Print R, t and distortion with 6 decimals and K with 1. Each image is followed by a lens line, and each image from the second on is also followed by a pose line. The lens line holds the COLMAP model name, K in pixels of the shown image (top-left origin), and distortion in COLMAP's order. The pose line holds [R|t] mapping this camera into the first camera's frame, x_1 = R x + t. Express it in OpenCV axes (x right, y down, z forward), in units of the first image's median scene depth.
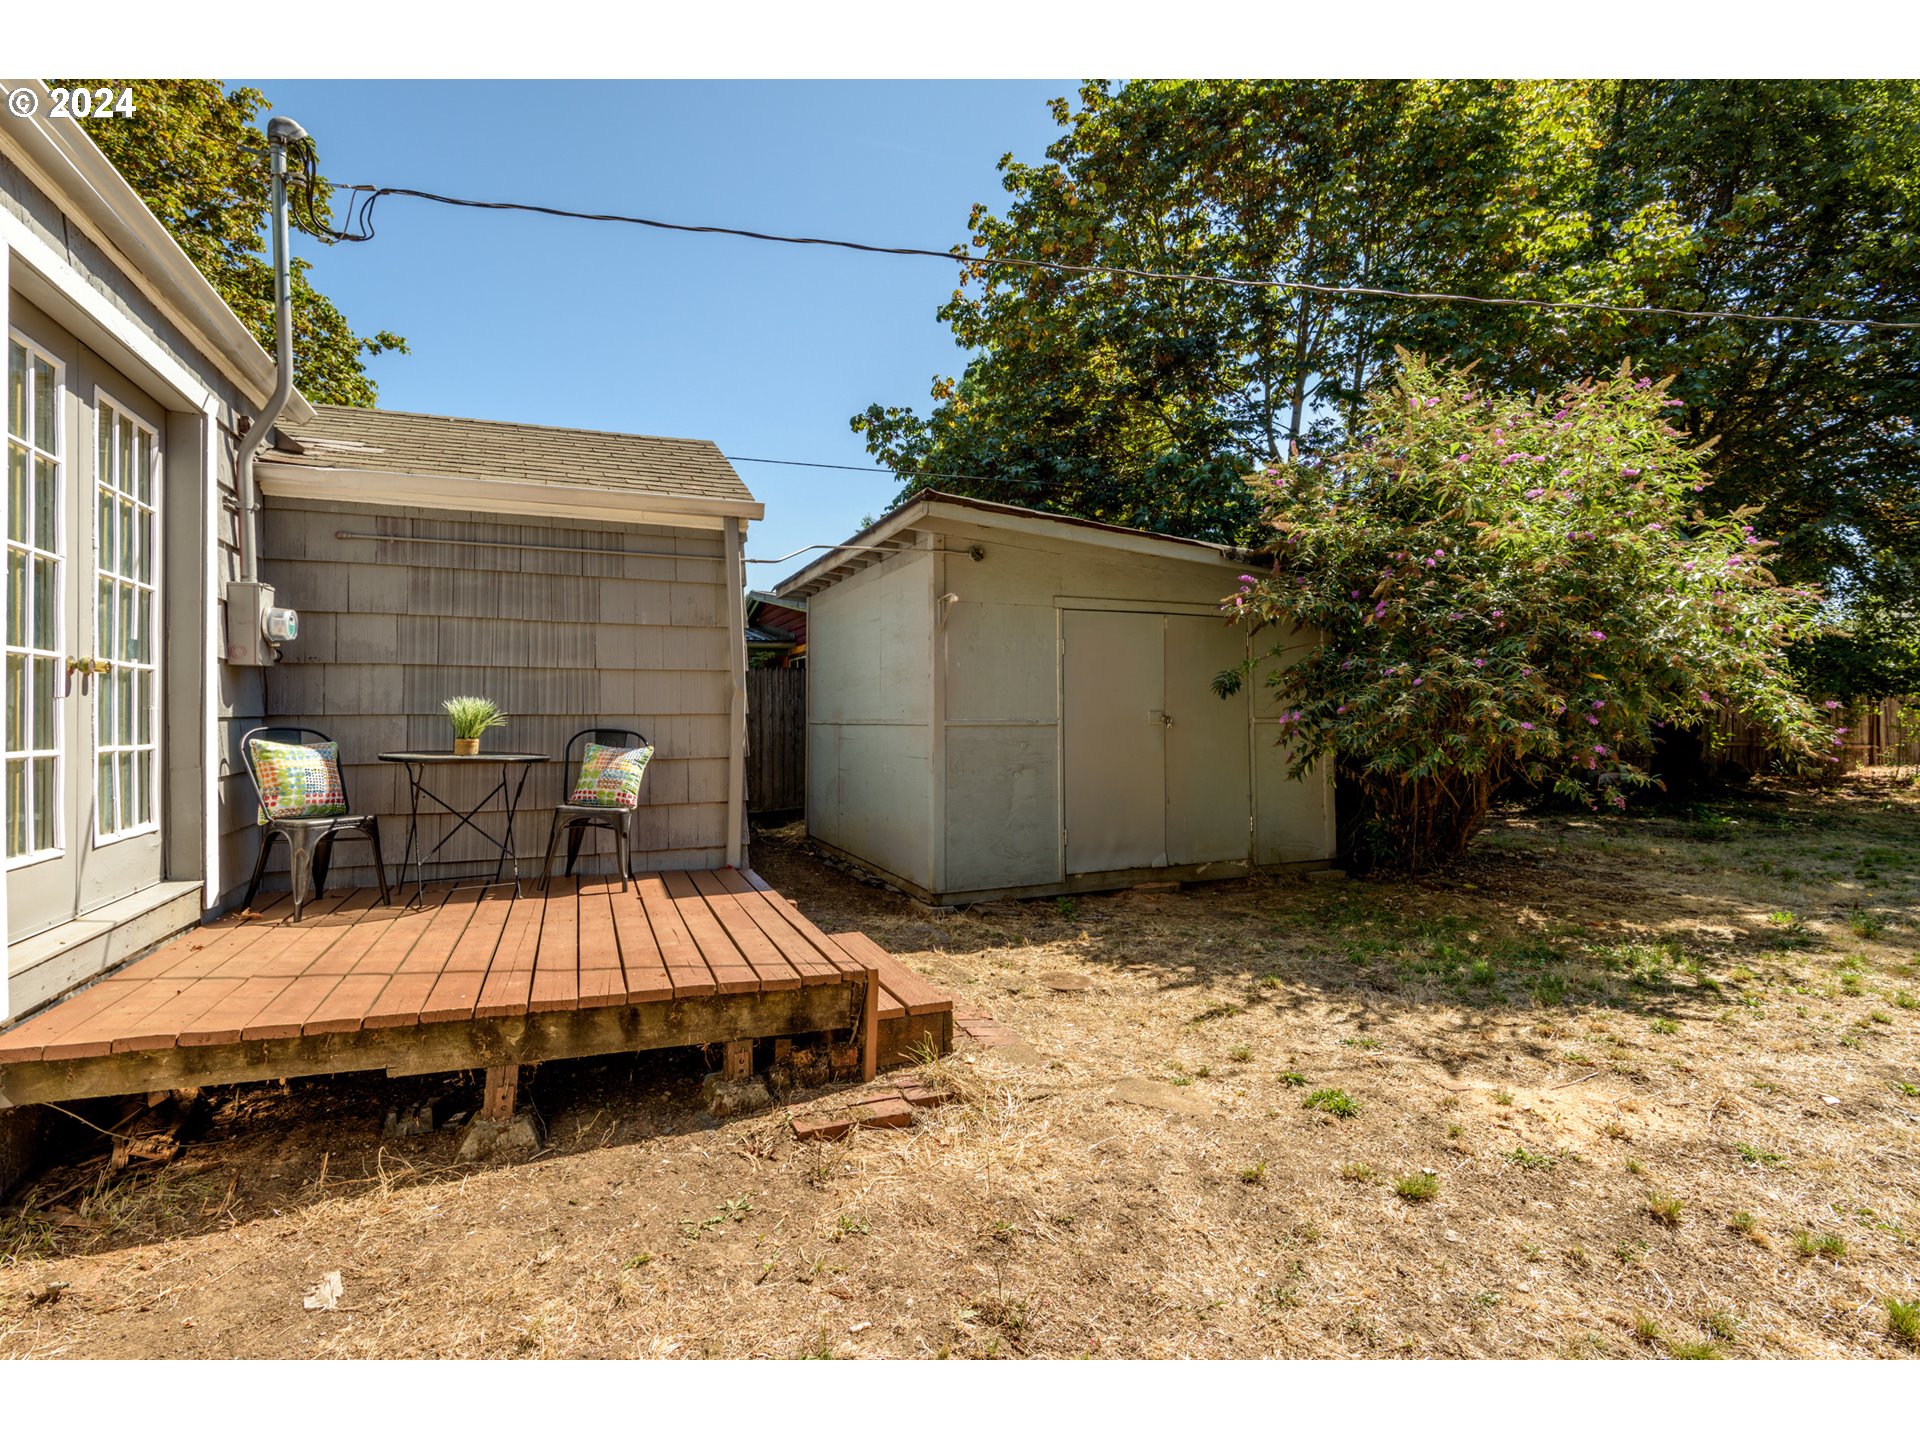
lens RADIAL K [[882.6, 0, 960.1], [0, 882.6, 702.7], [0, 0, 1]] dist [0.002007, -0.000255]
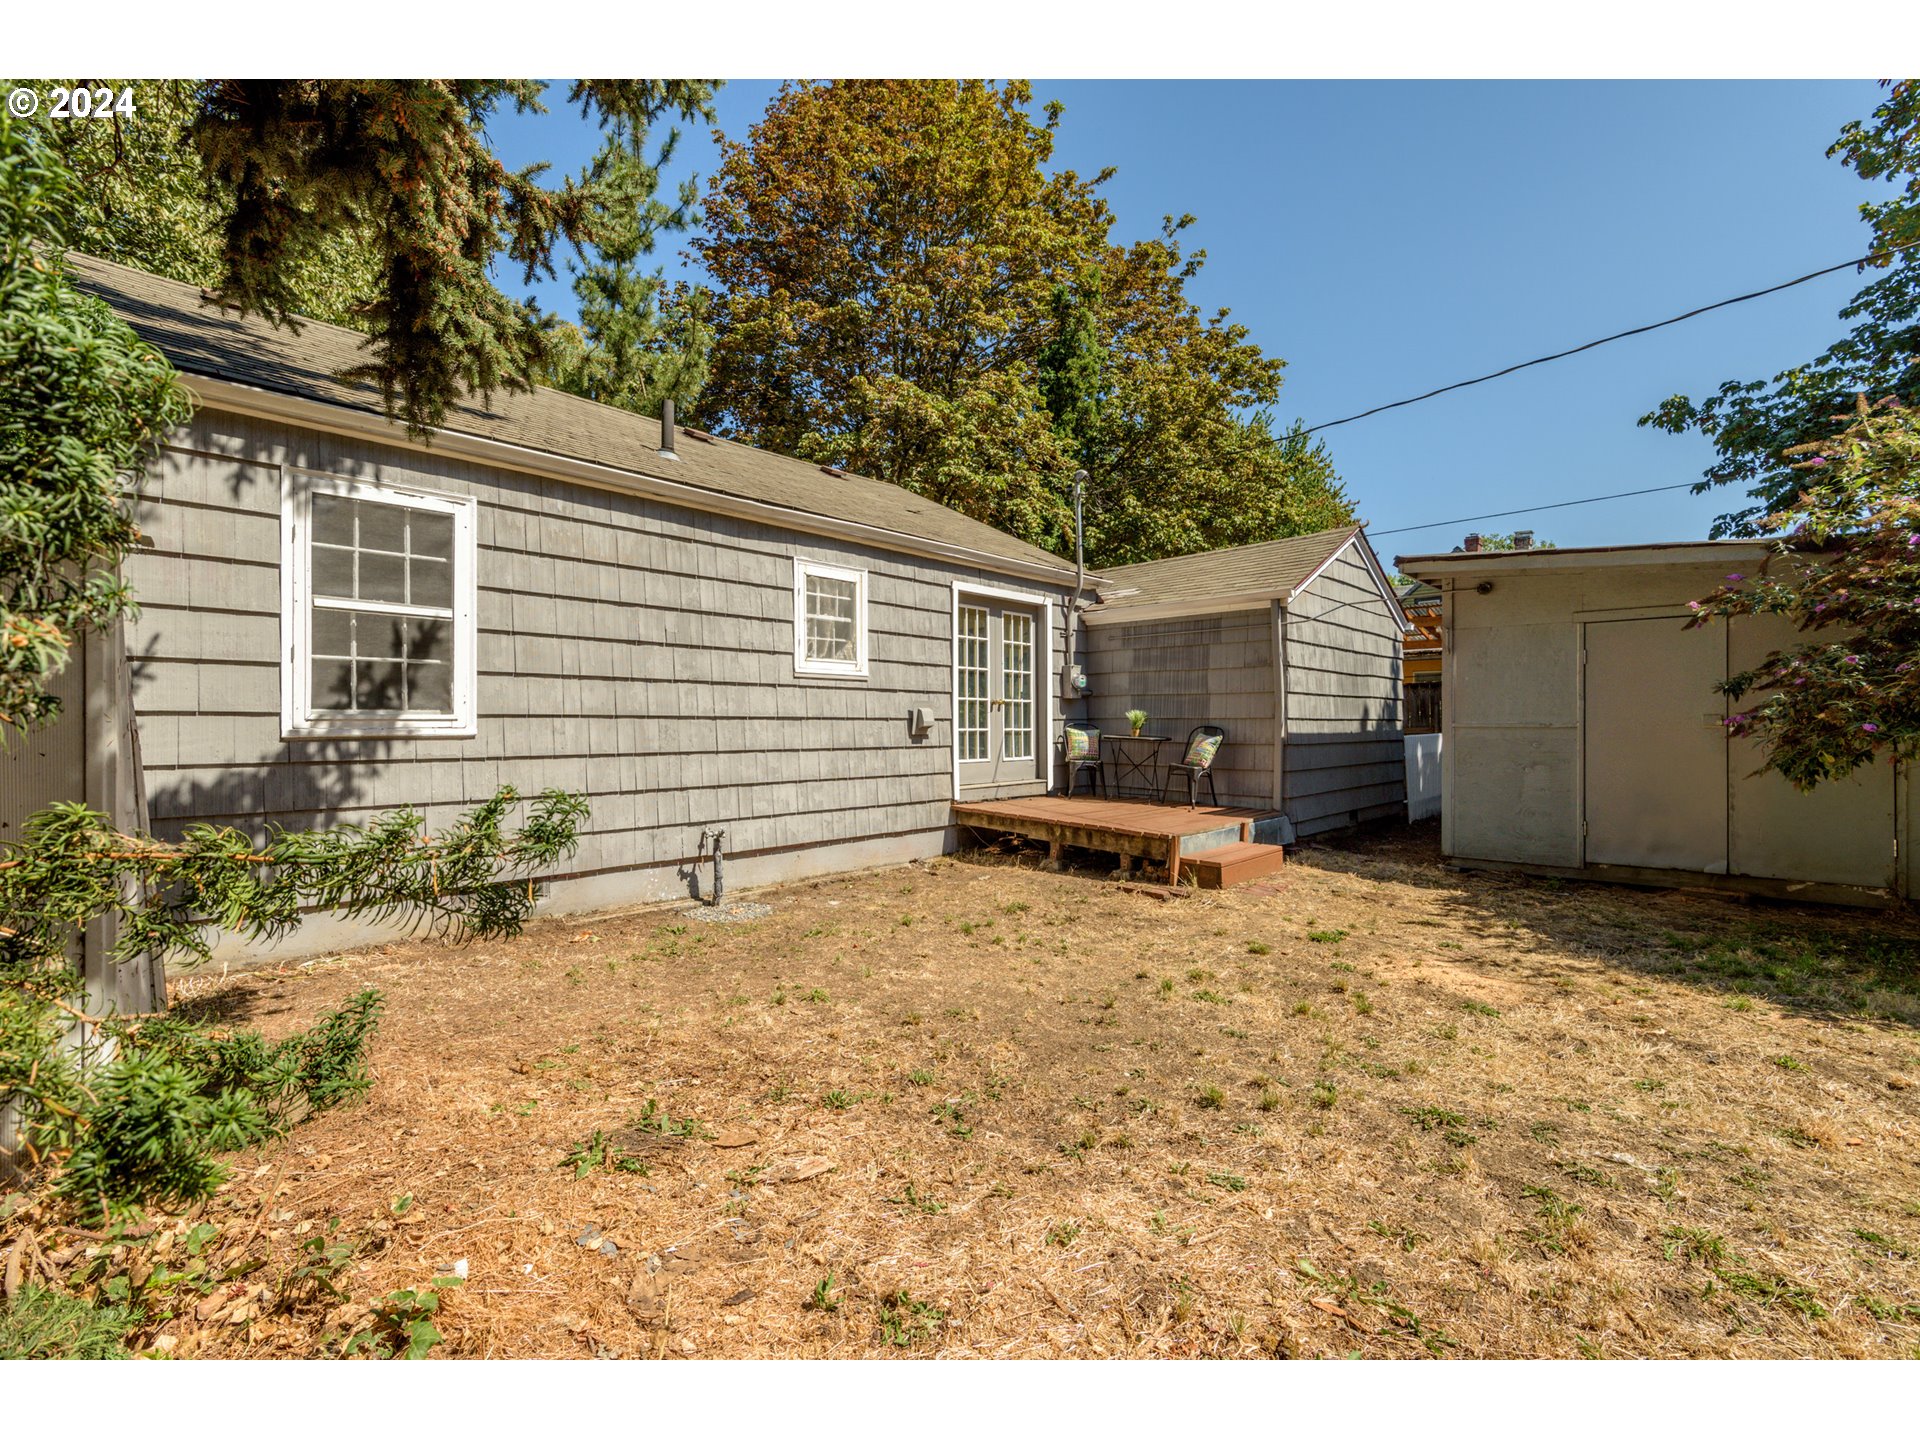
lens RADIAL K [[855.5, 0, 960.0], [0, 855.5, 720.0], [0, 0, 1]] dist [0.016715, -0.000451]
pose [[0.406169, -0.002160, -0.913796, 1.375157], [0.009869, 0.999949, 0.002024, 0.010584], [0.913745, -0.009840, 0.406169, -0.279445]]
